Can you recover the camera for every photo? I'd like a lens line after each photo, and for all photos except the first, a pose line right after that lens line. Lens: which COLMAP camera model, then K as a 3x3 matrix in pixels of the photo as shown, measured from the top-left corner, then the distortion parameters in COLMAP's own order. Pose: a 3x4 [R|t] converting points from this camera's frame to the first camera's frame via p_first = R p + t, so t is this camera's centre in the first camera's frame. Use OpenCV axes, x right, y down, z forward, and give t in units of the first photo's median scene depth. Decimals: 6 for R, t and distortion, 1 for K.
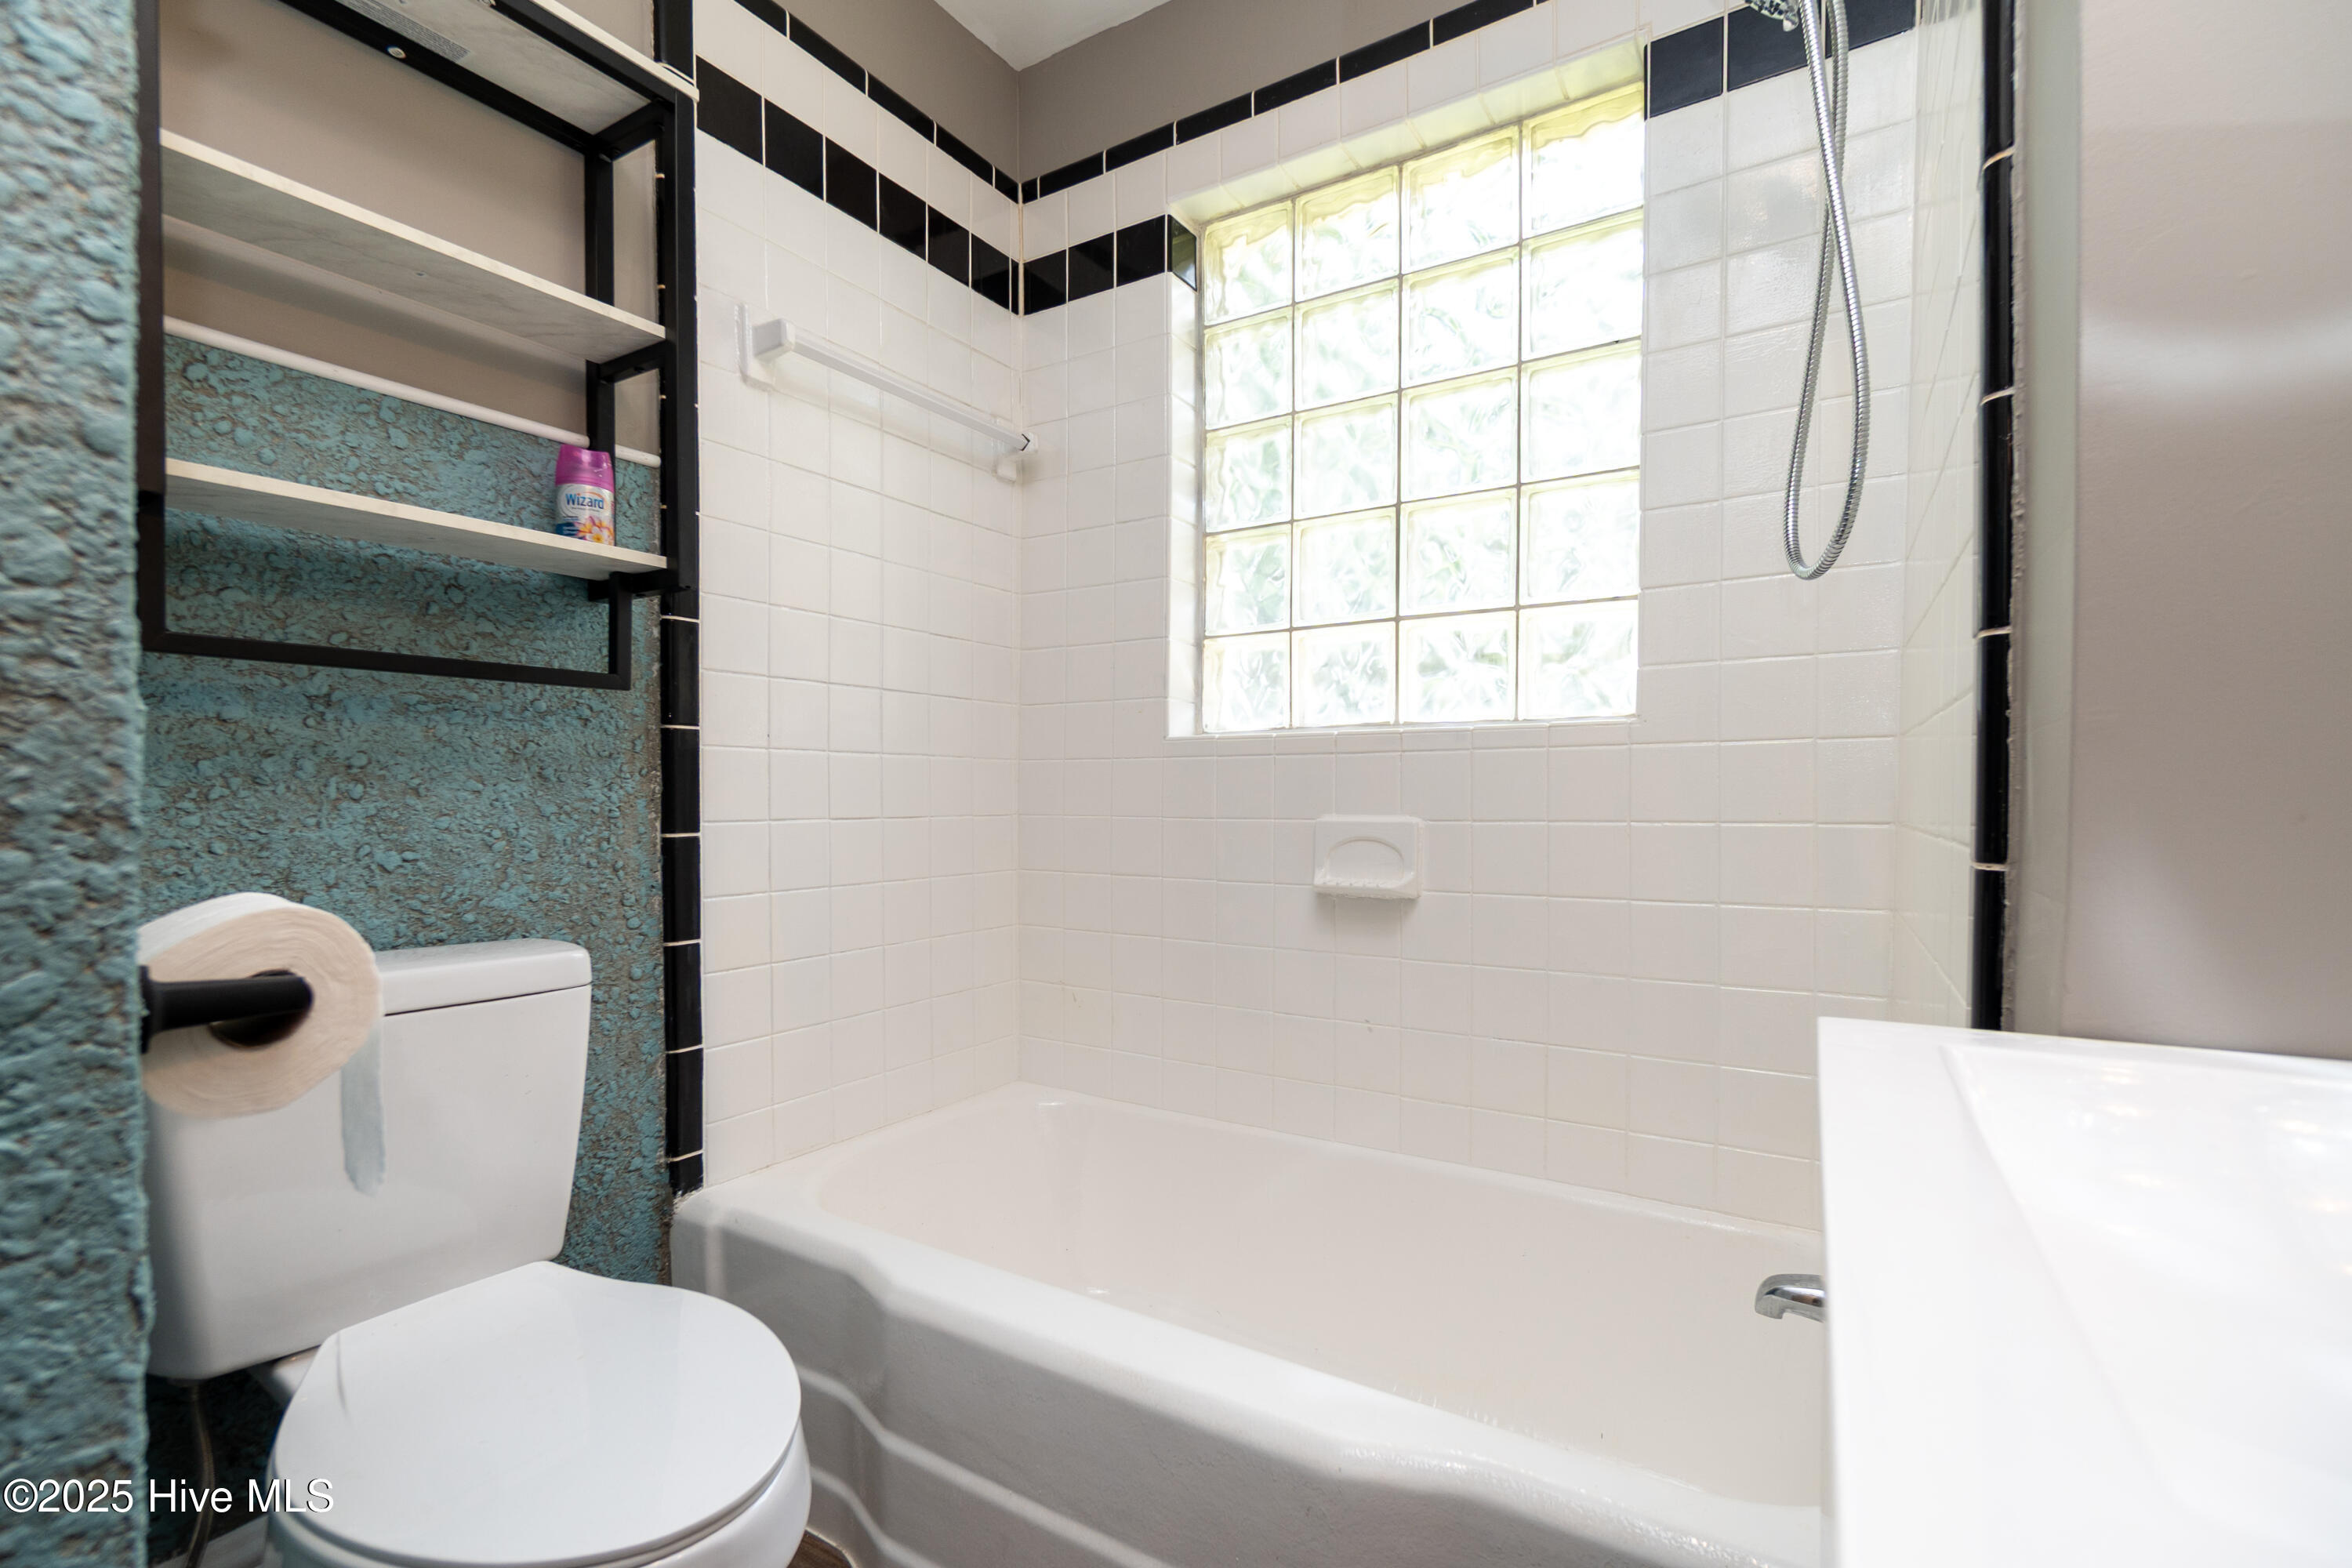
lens RADIAL K [[1041.1, 0, 1114.8], [0, 1041.1, 814.9], [0, 0, 1]] dist [-0.012920, 0.000564]
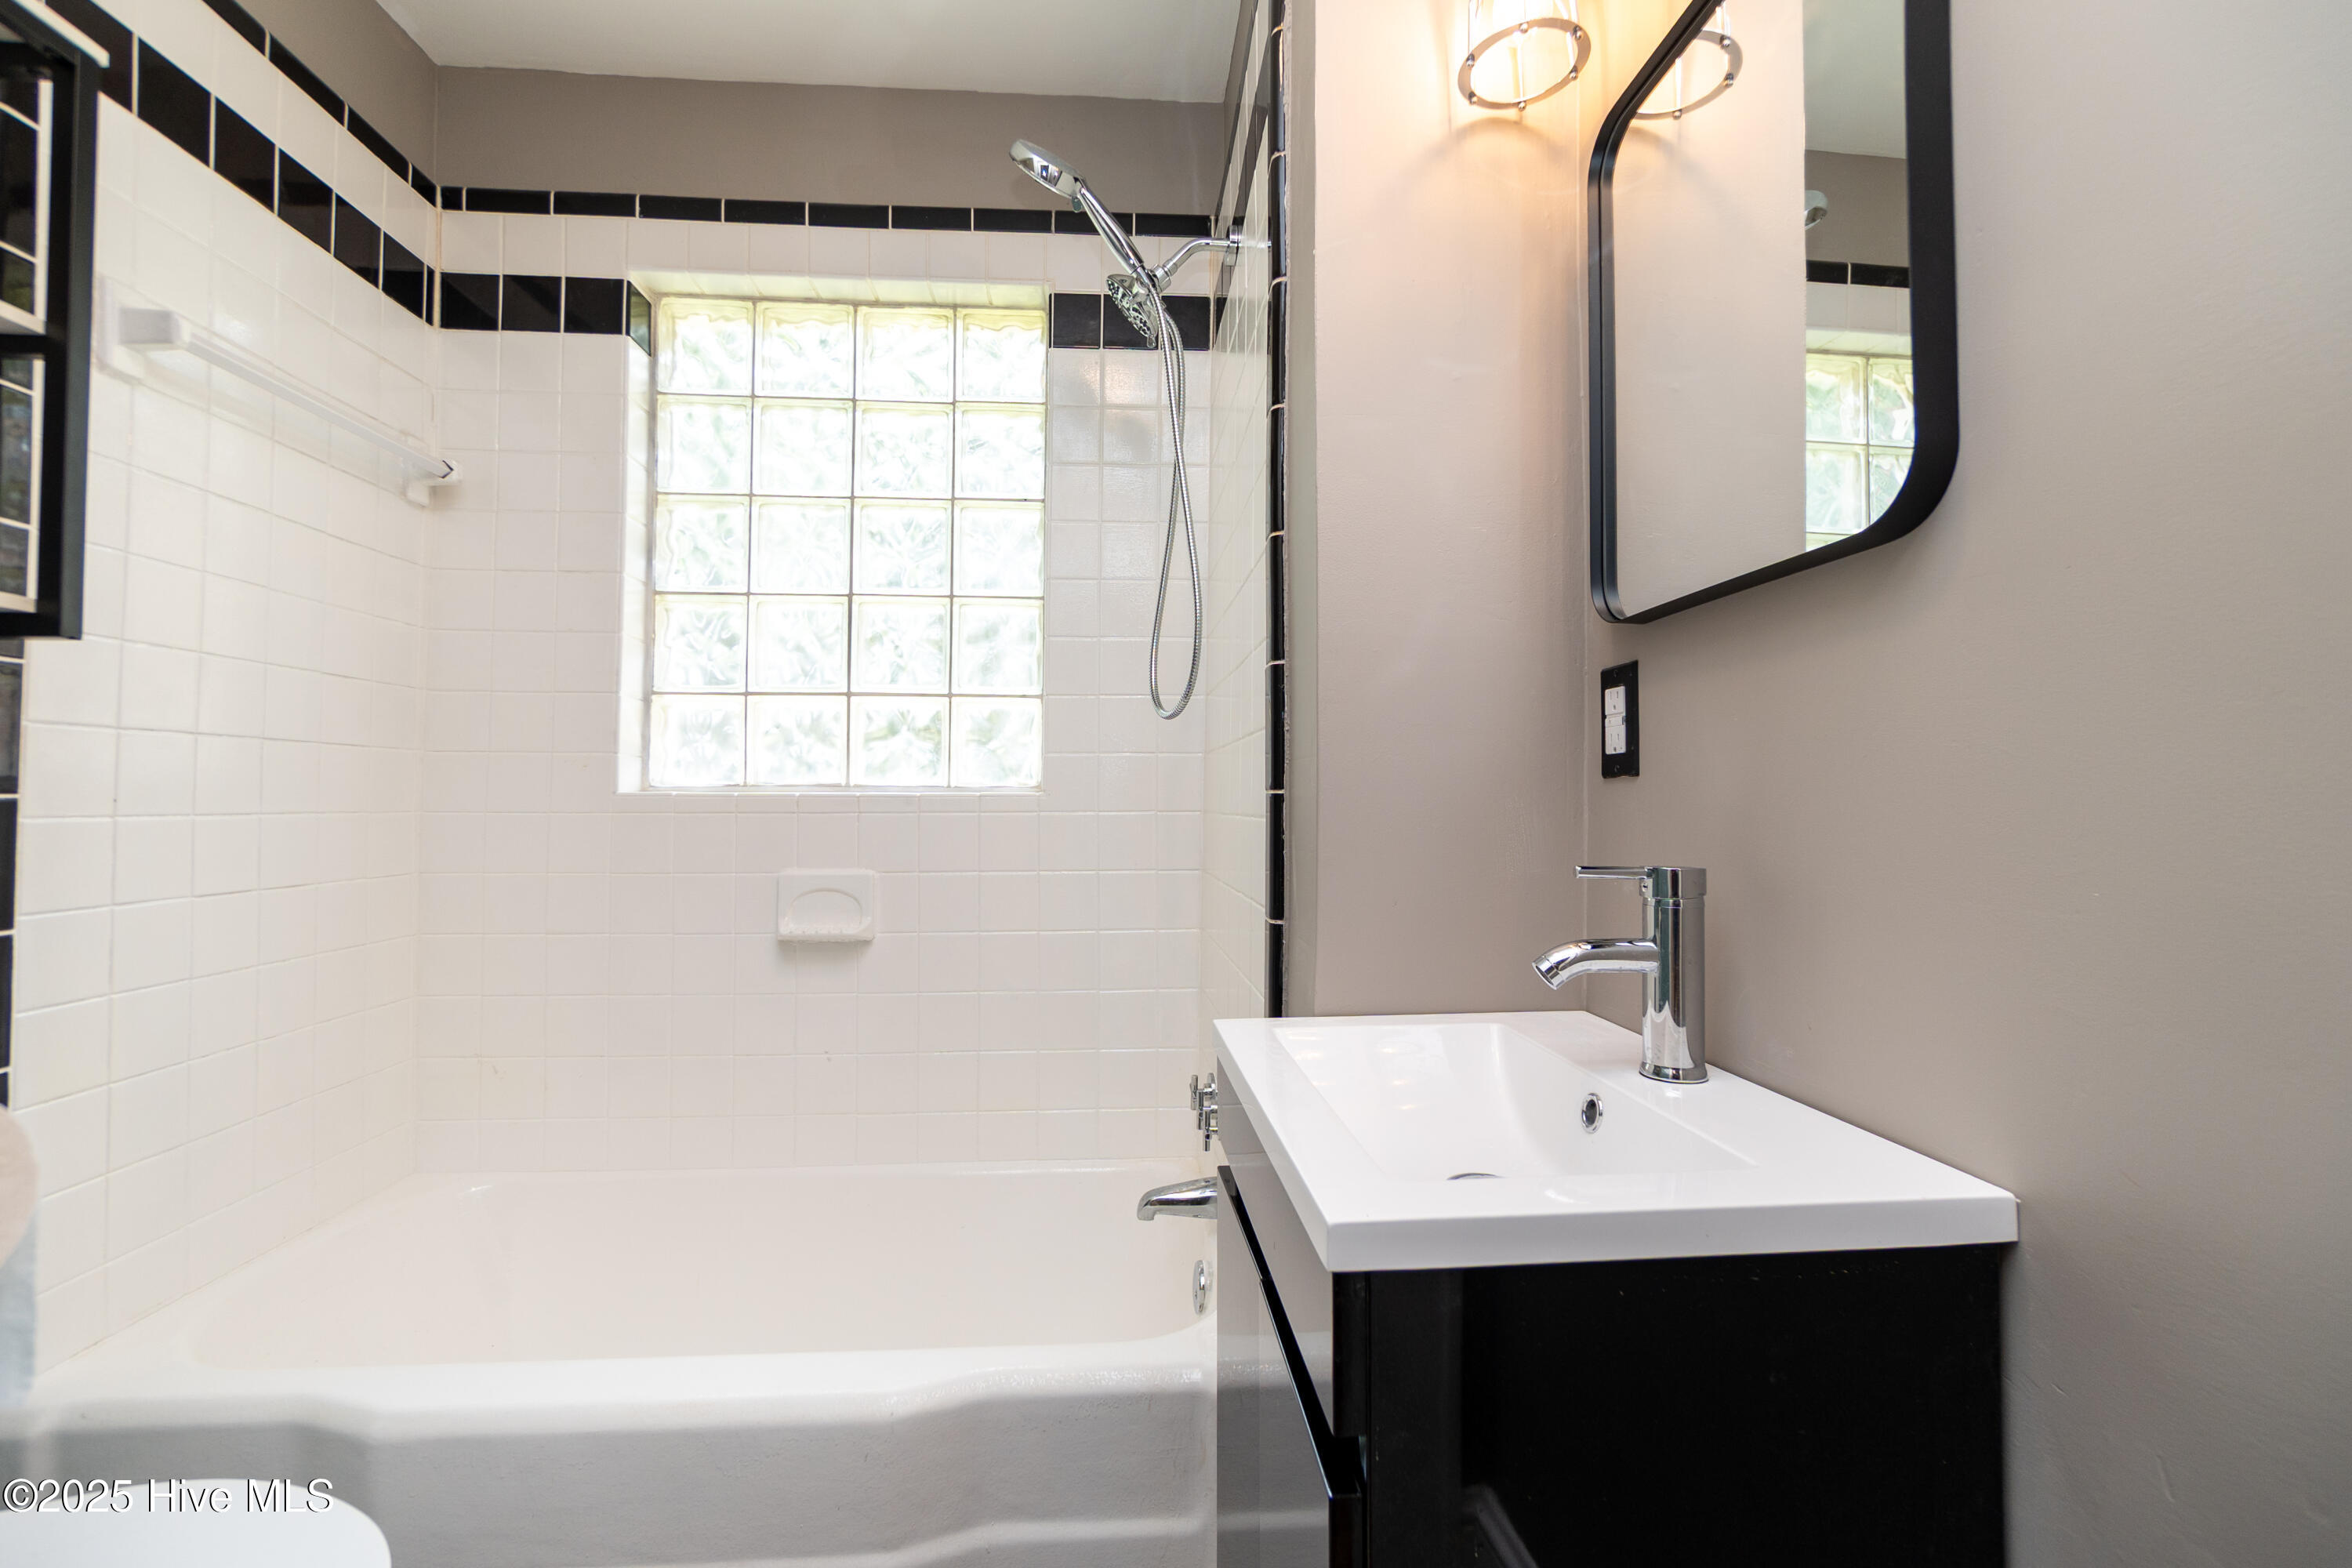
lens RADIAL K [[1020.5, 0, 1173.2], [0, 1020.5, 784.1], [0, 0, 1]] dist [-0.012707, 0.000352]
pose [[0.791142, 0.017966, 0.611368, -0.124230], [0.008822, 0.999129, -0.040778, -0.038510], [-0.611569, 0.037655, 0.790295, -0.098053]]
